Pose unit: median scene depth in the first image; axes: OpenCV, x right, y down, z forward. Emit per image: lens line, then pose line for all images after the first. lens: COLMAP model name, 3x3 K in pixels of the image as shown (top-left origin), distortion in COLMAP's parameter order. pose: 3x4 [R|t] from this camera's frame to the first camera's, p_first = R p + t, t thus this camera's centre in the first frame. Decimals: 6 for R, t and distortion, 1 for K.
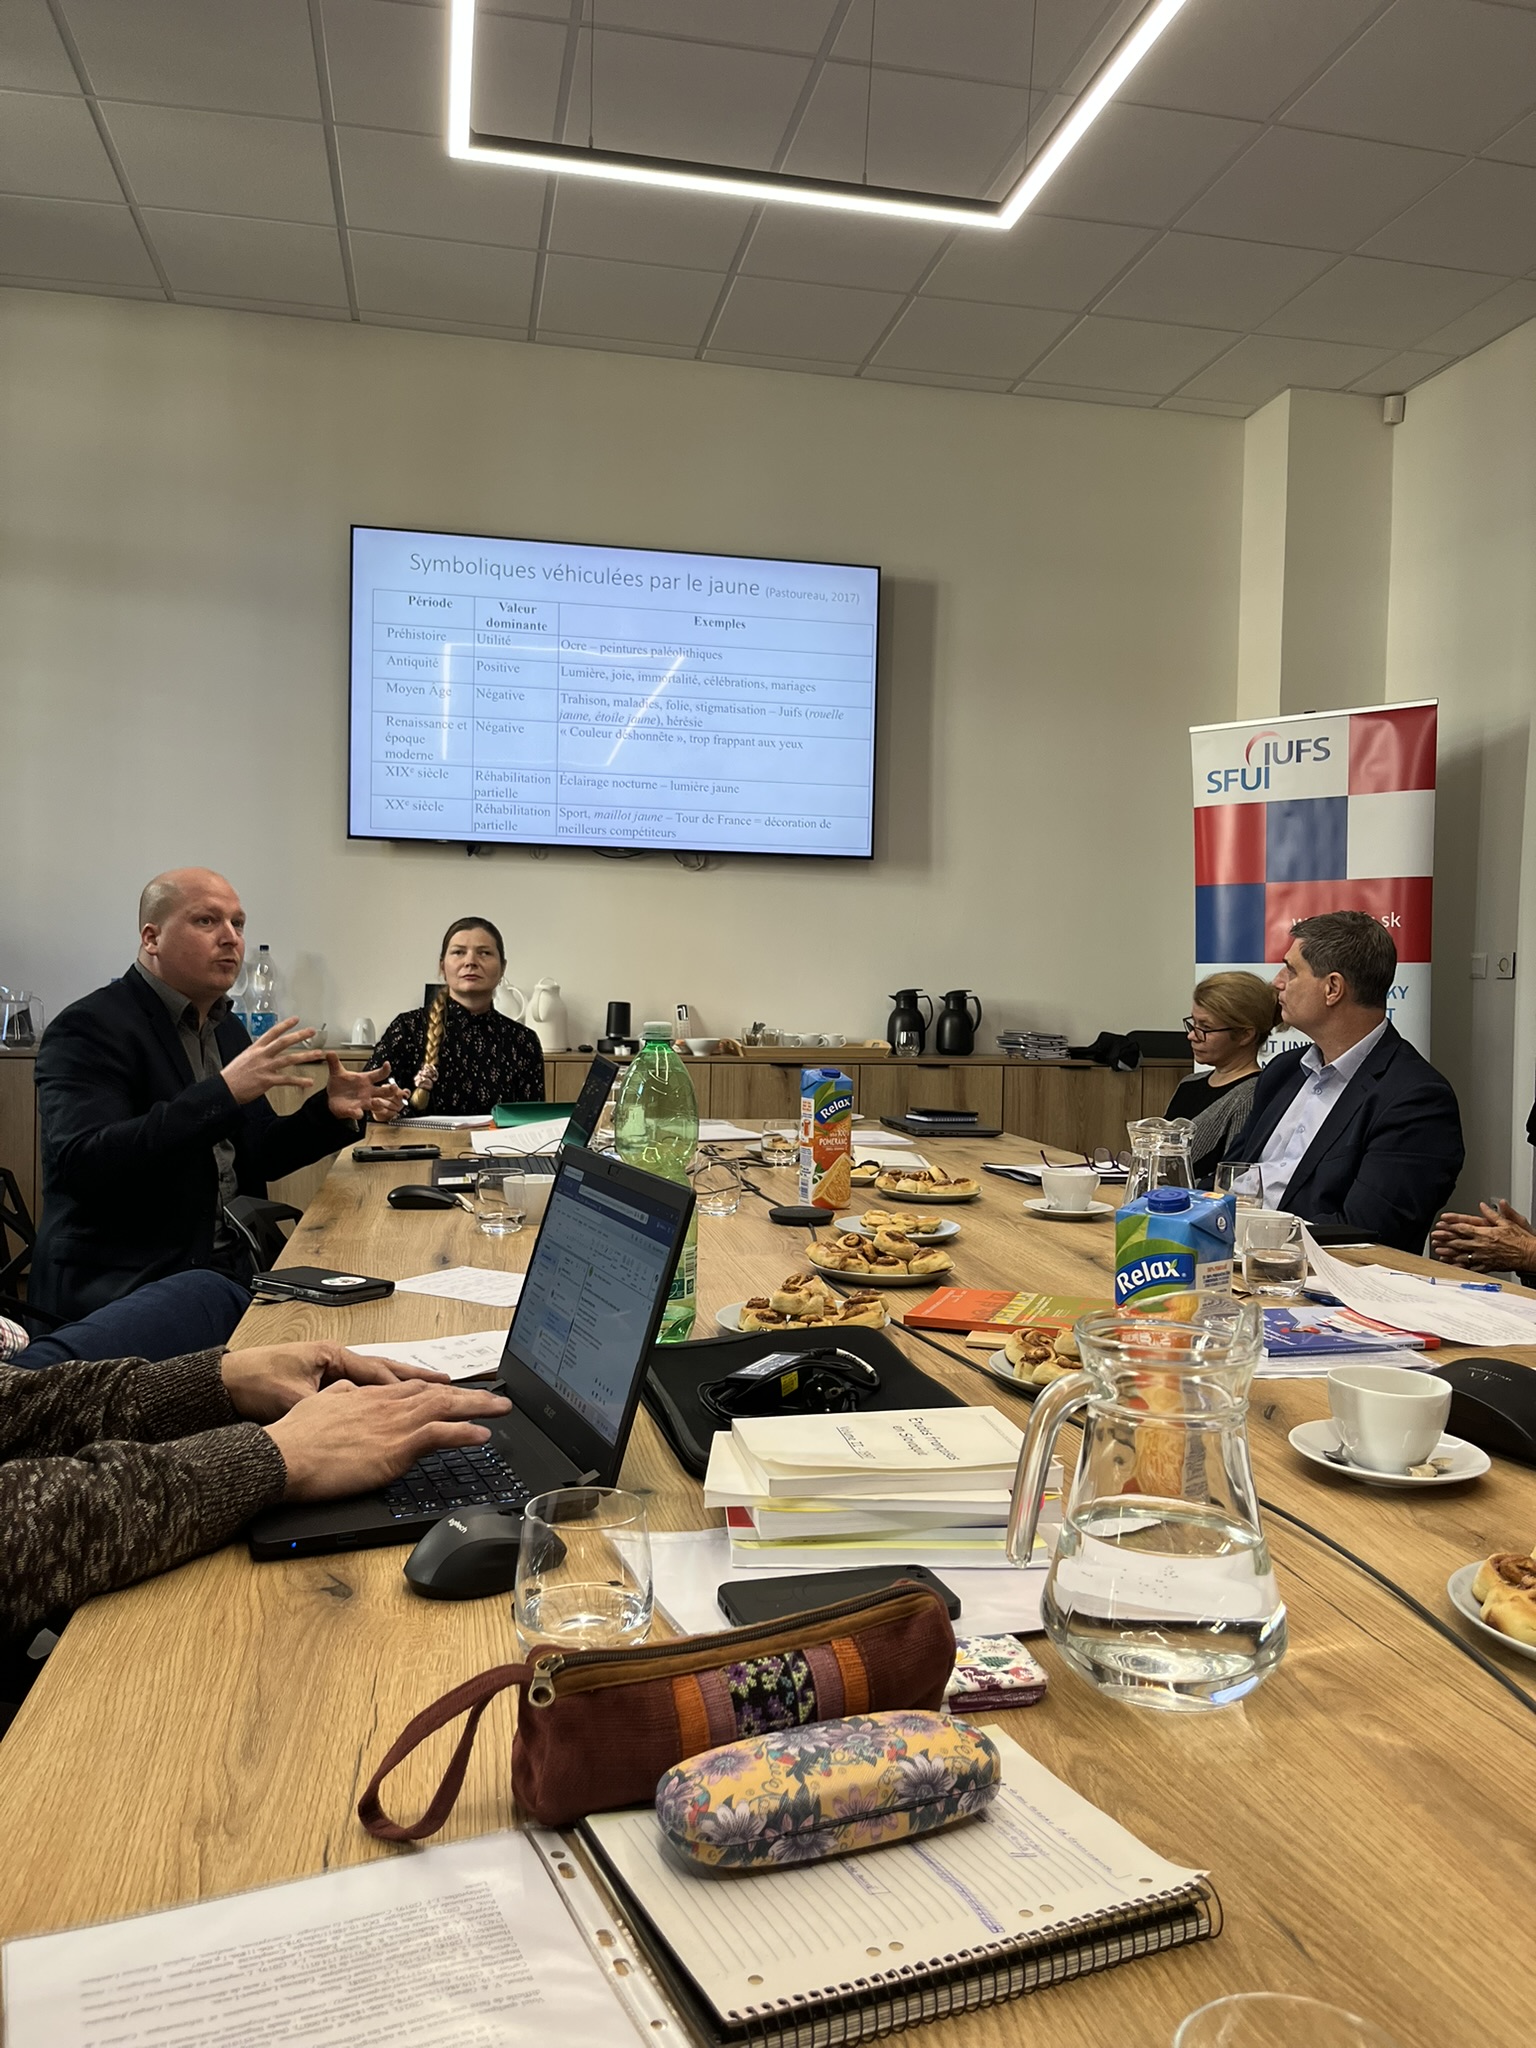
lens RADIAL K [[1555.0, 0, 768.0], [0, 1555.0, 1024.0], [0, 0, 1]] dist [0.010471, 0.001452]
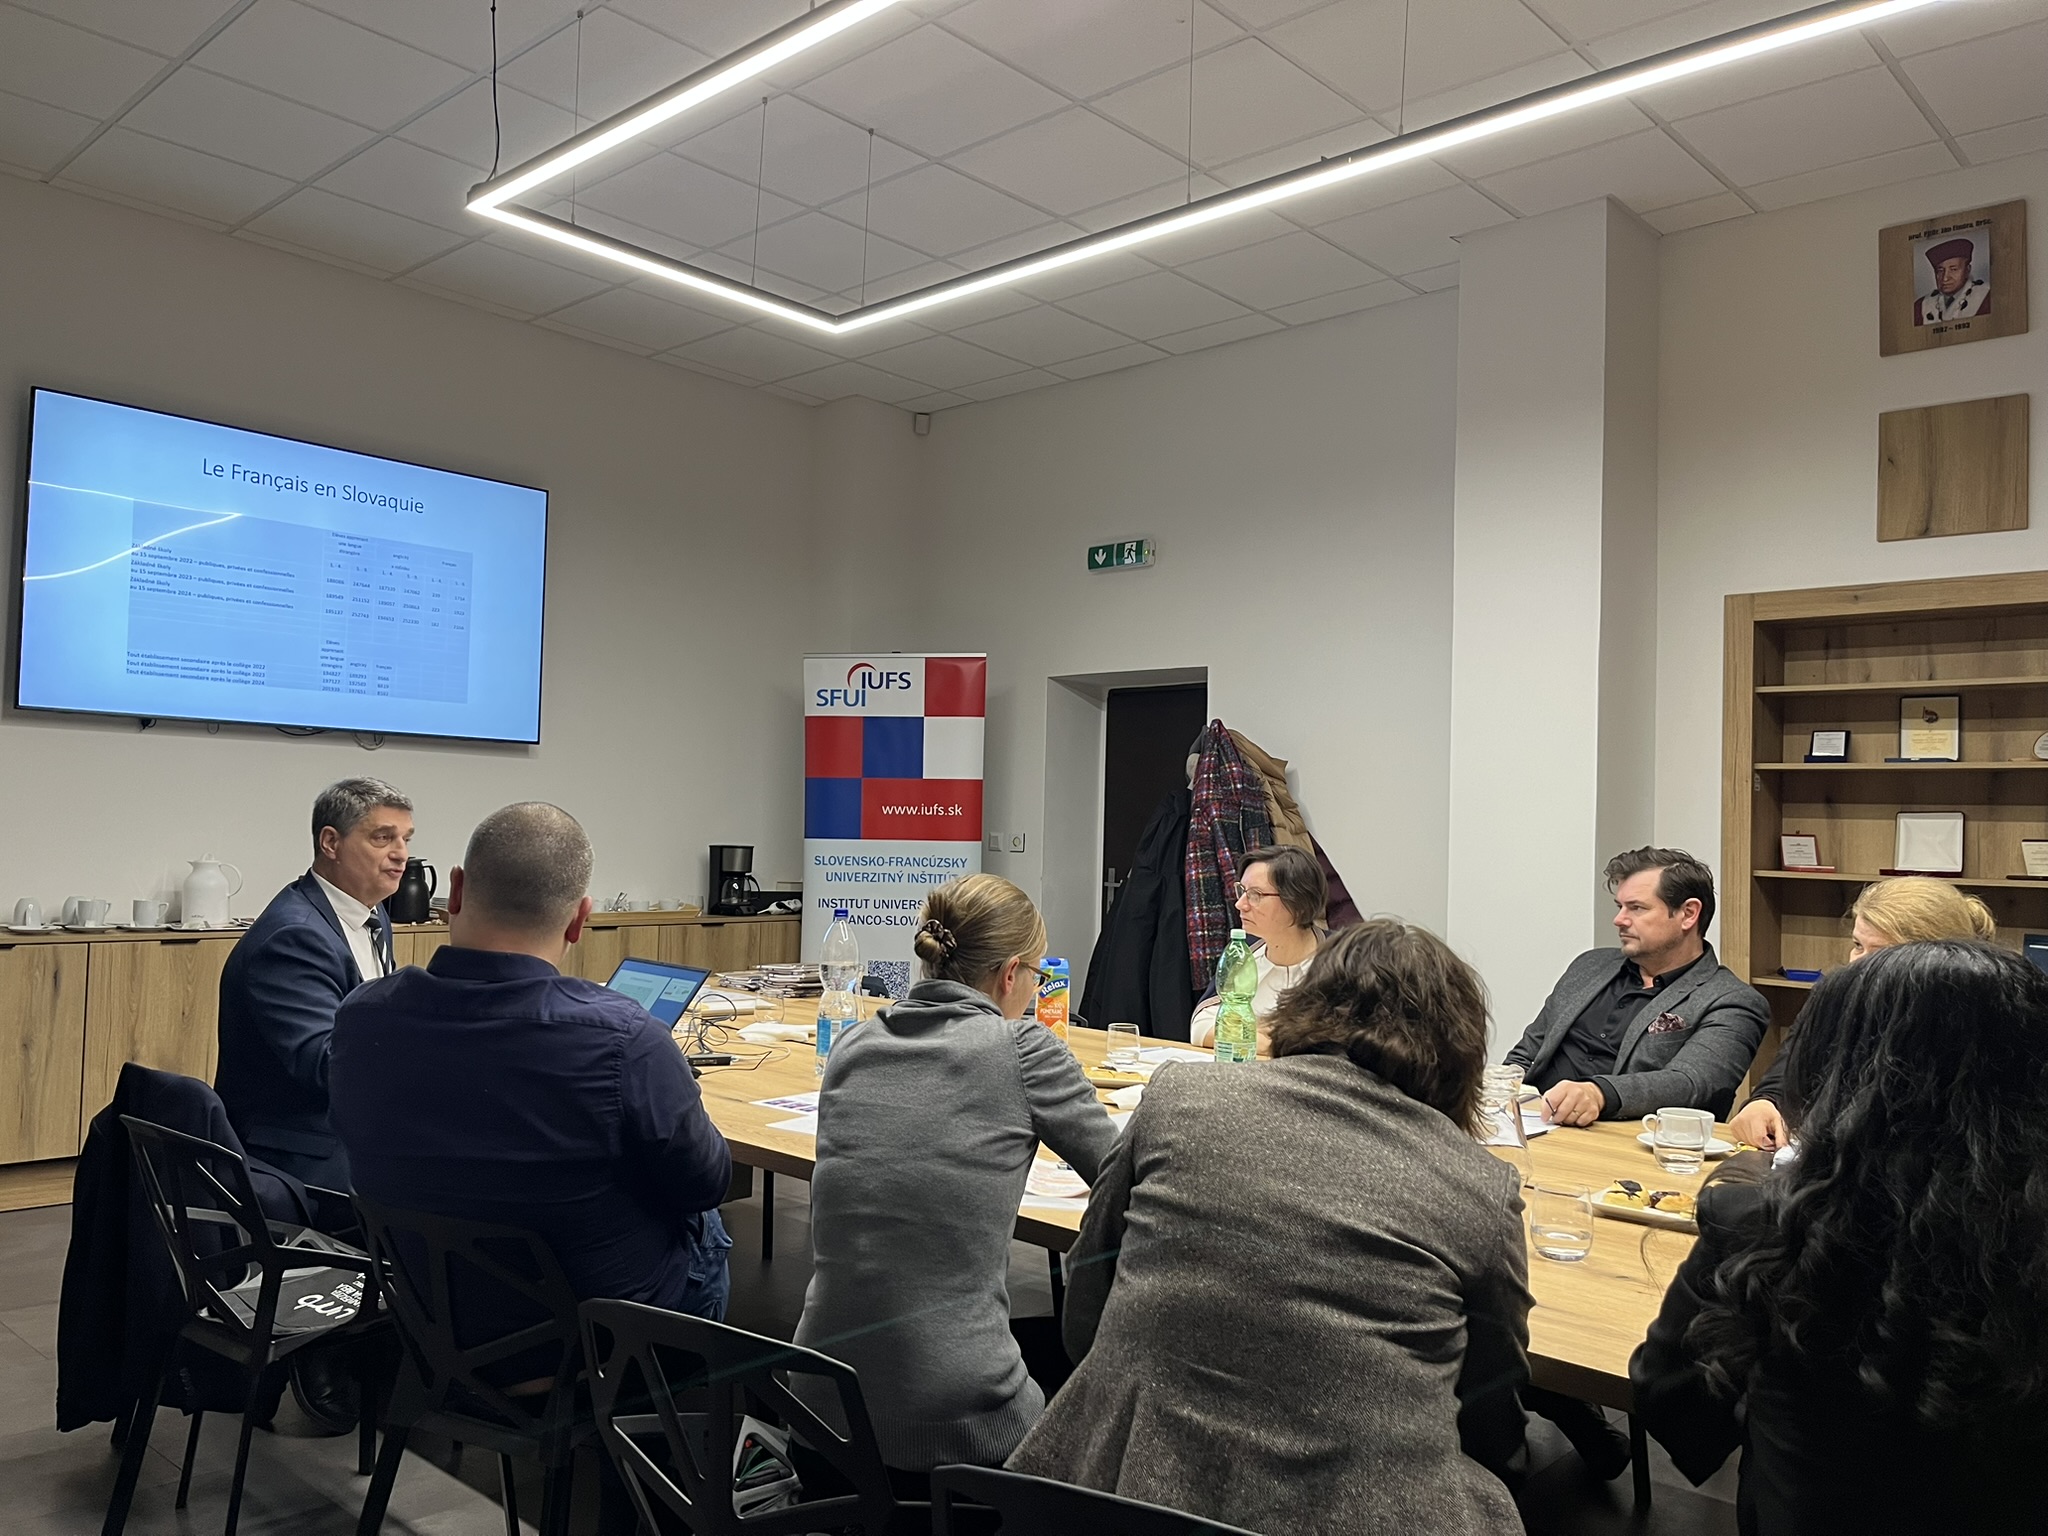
lens RADIAL K [[1555.0, 0, 1024.0], [0, 1555.0, 768.0], [0, 0, 1]] dist [0.010471, 0.001452]
pose [[0.818842, 0.030543, 0.573206, -0.315521], [0.004065, 0.998250, -0.058999, -0.022488], [-0.574005, 0.050641, 0.817285, -0.139687]]
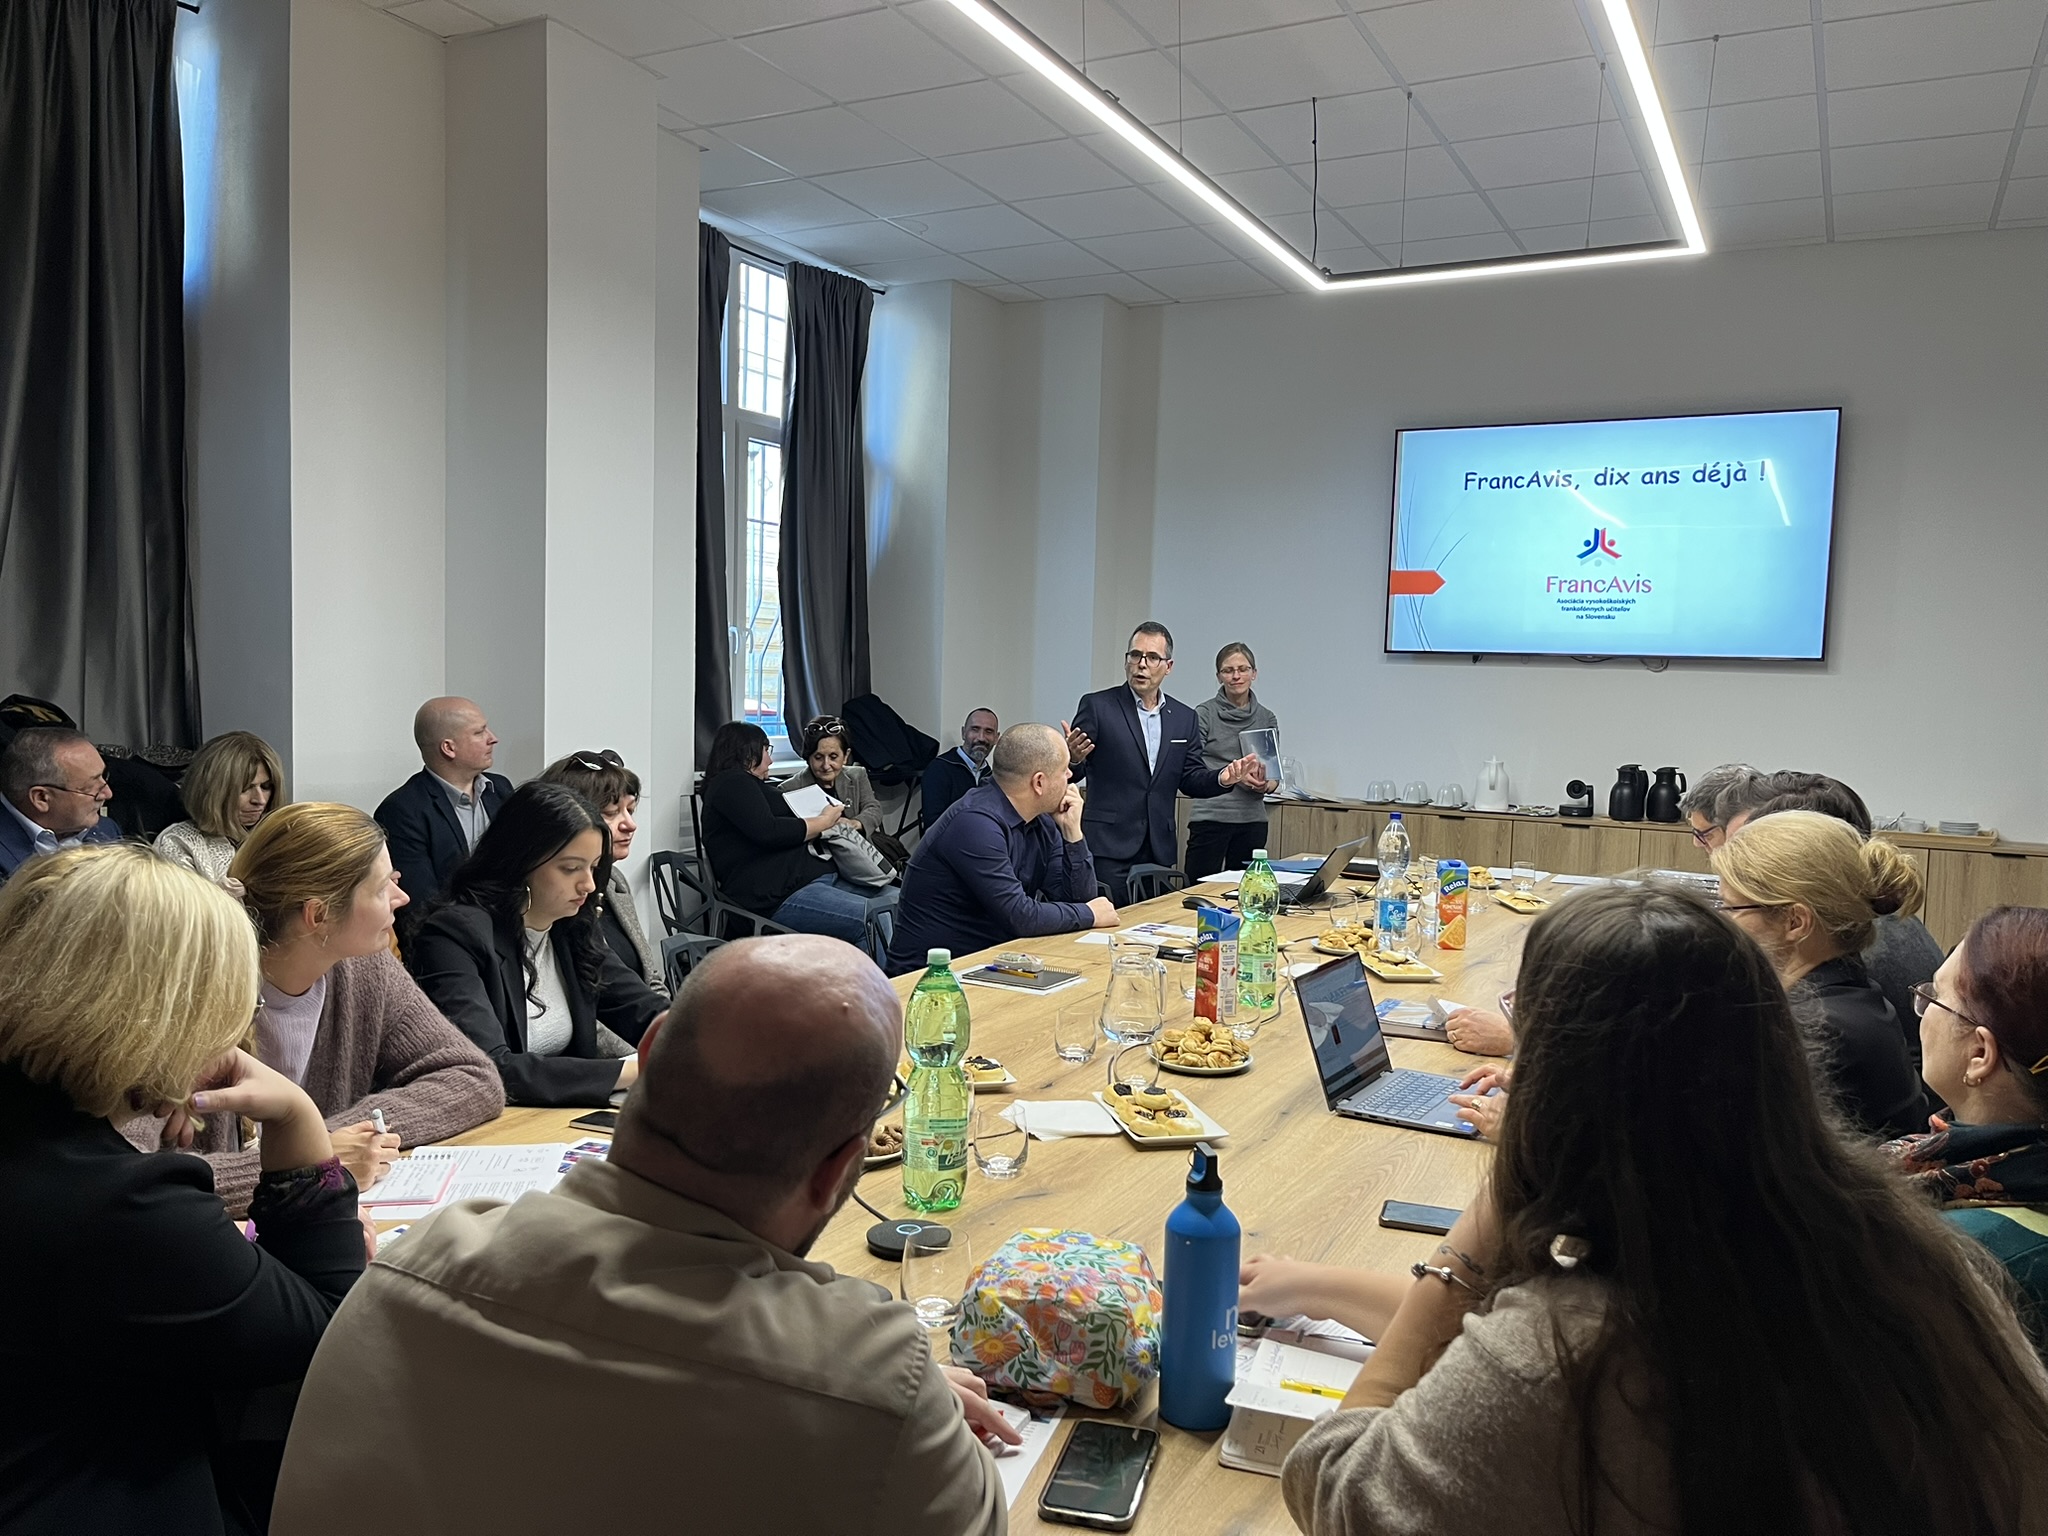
lens RADIAL K [[1555.0, 0, 1024.0], [0, 1555.0, 768.0], [0, 0, 1]] dist [0.010471, 0.001452]
pose [[0.751983, 0.050695, -0.657230, 0.425117], [-0.022045, 0.998415, 0.051788, -0.080422], [0.658813, -0.024455, 0.751909, -0.292831]]
